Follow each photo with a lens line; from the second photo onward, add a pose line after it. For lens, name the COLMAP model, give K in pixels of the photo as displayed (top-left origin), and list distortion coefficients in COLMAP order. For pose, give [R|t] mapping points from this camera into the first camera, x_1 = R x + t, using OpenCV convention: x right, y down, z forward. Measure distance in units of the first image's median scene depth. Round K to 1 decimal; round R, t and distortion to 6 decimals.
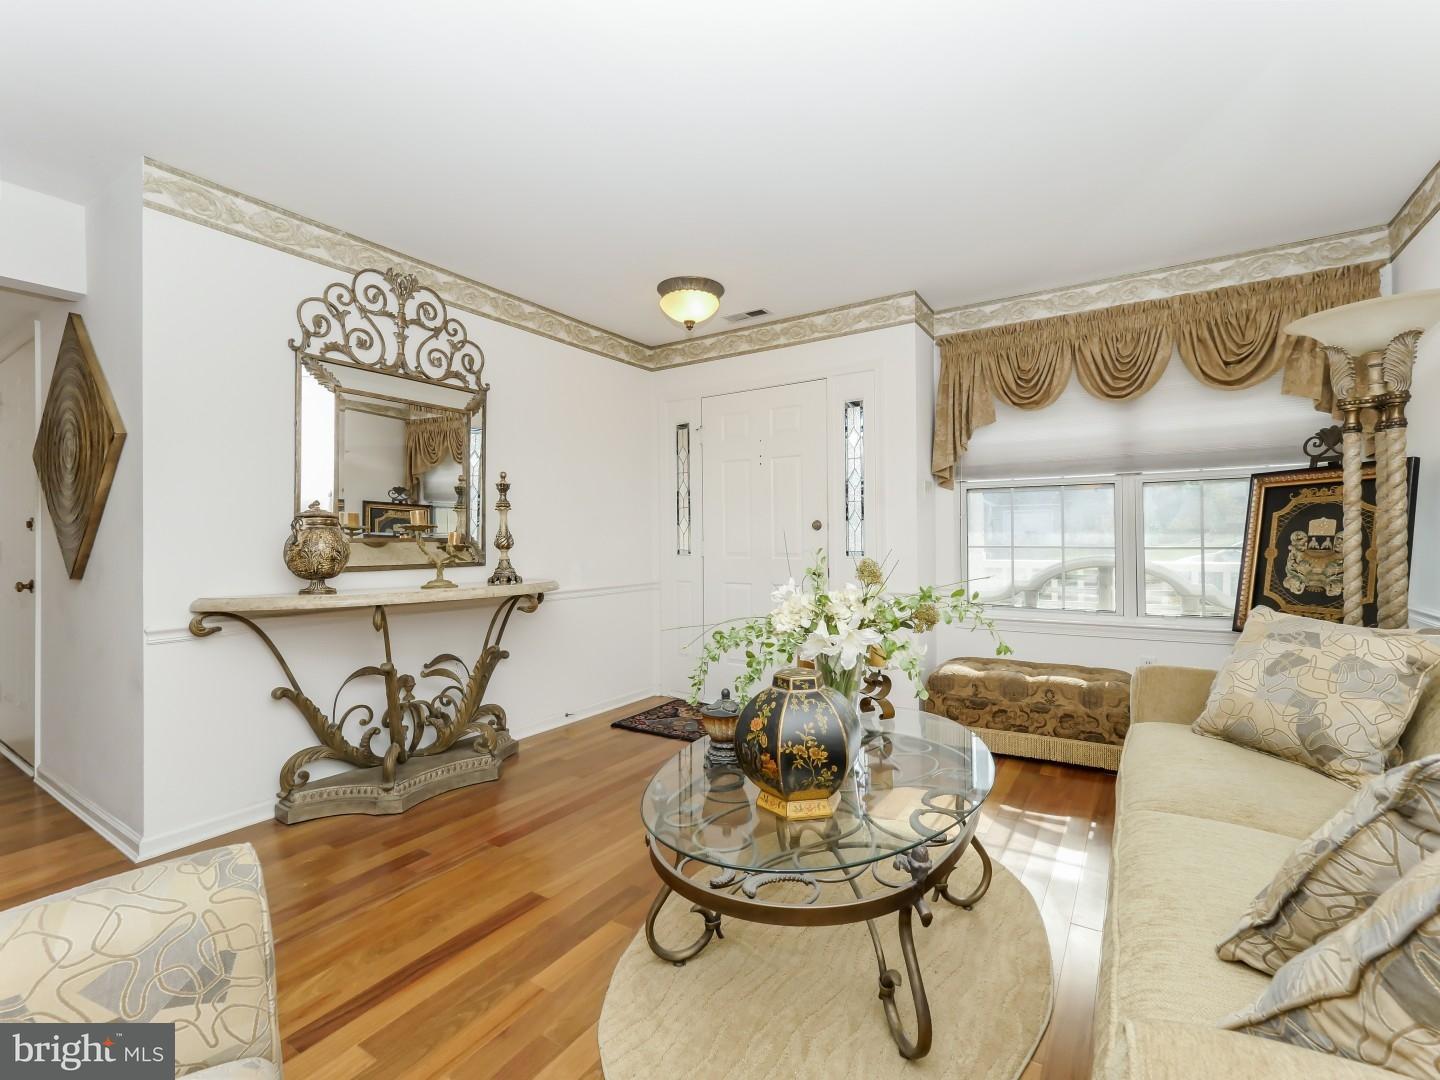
lens RADIAL K [[646.2, 0, 720.0], [0, 646.2, 540.0], [0, 0, 1]] dist [-0.001897, 0.000221]
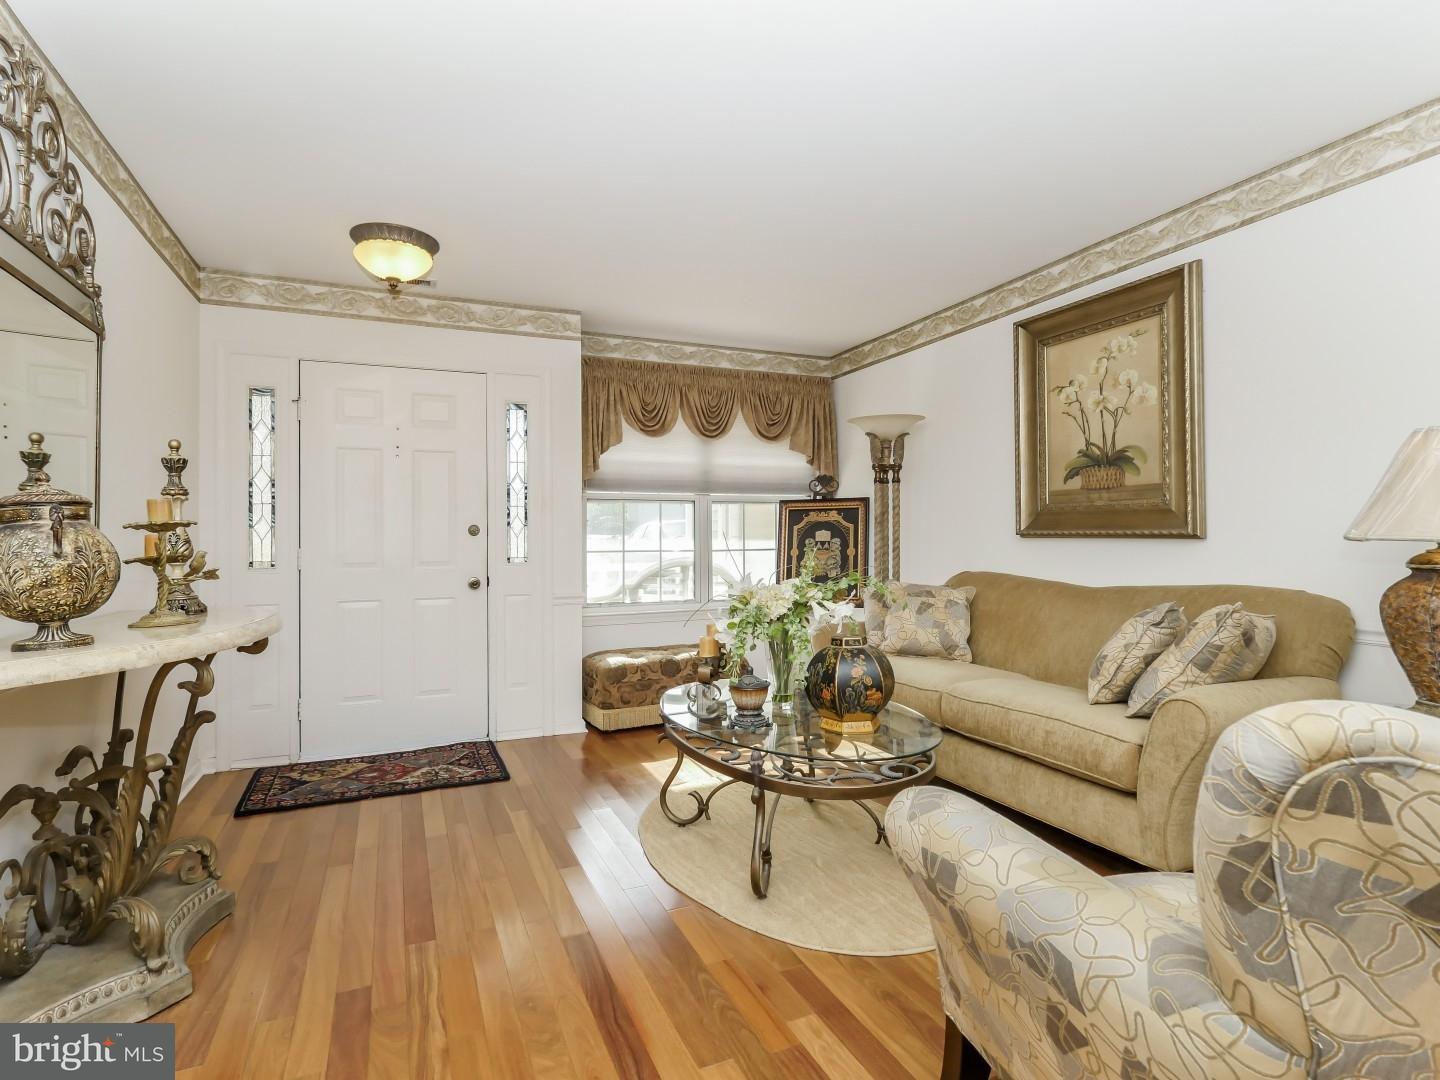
lens RADIAL K [[733.5, 0, 720.0], [0, 733.5, 540.0], [0, 0, 1]] dist [-0.002156, 0.000382]
pose [[0.552467, 0.001708, 0.833533, -0.597589], [0.007779, 0.999944, -0.007205, 0.001771], [-0.833498, 0.010464, 0.552423, 0.147512]]
